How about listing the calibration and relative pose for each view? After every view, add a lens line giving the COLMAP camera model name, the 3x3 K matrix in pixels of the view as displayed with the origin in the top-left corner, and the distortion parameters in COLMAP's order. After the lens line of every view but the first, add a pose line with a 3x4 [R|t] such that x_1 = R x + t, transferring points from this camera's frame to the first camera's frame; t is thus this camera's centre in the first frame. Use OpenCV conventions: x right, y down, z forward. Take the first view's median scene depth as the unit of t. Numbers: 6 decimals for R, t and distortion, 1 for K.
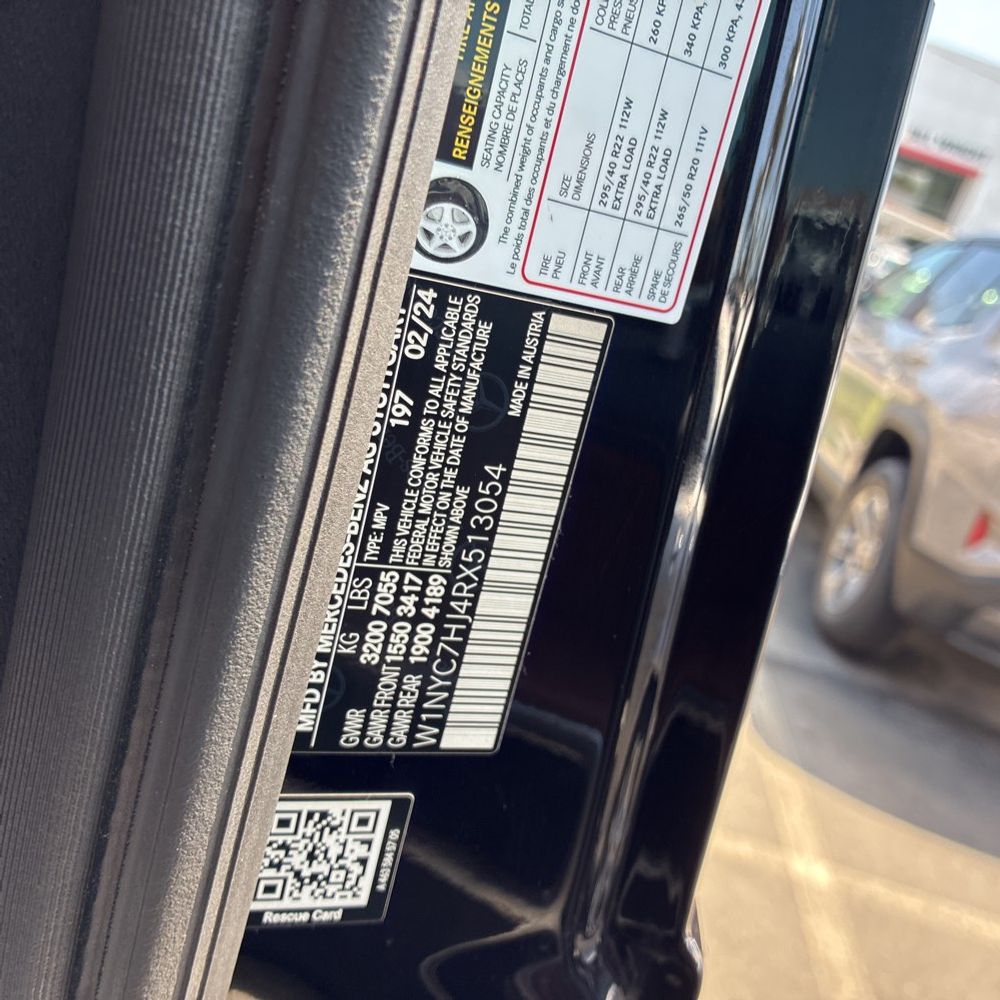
lens RADIAL K [[1026.7, 0, 500.2], [0, 1026.7, 498.2], [0, 0, 1]] dist [0.029971, 0.000000]
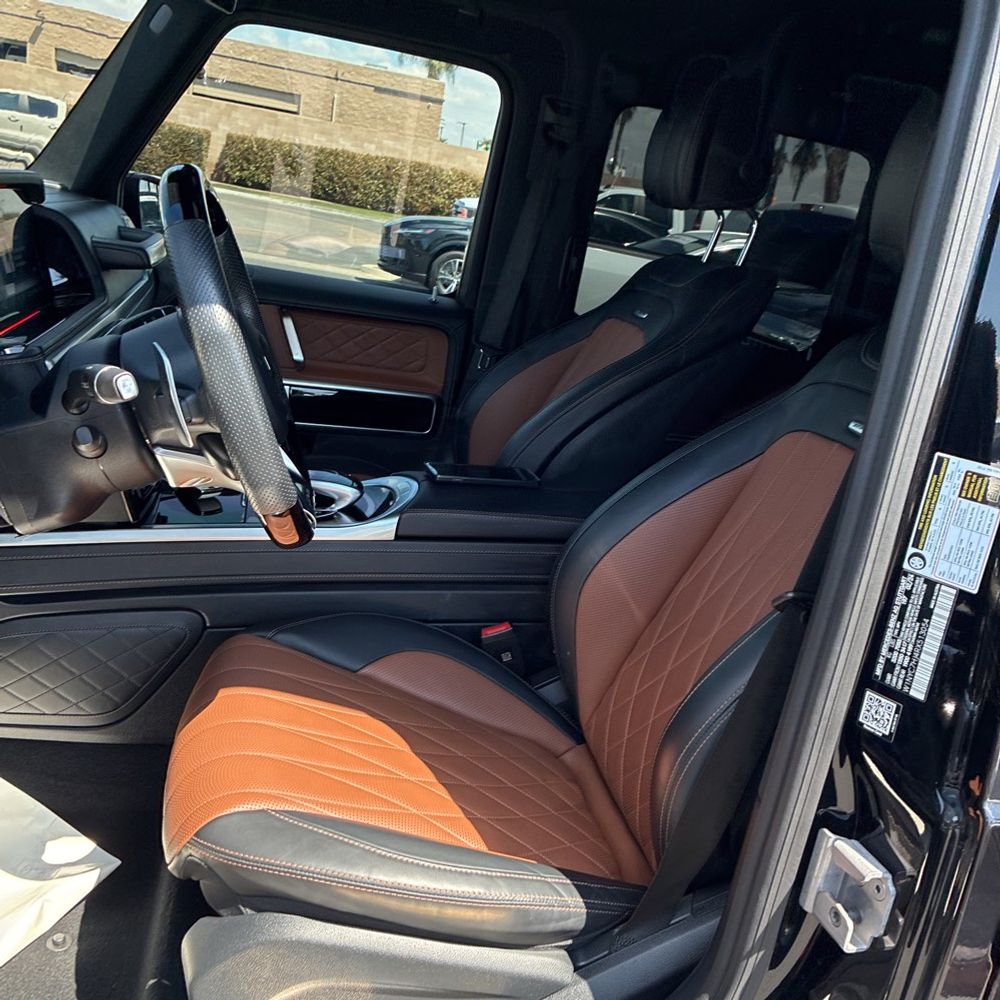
lens RADIAL K [[1026.7, 0, 501.0], [0, 1026.7, 494.1], [0, 0, 1]] dist [0.029971, 0.000000]
pose [[0.321673, 0.014999, -0.946732, 3.377975], [-0.379342, 0.918164, -0.114343, 0.630890], [0.867540, 0.395917, 0.301038, -1.940255]]
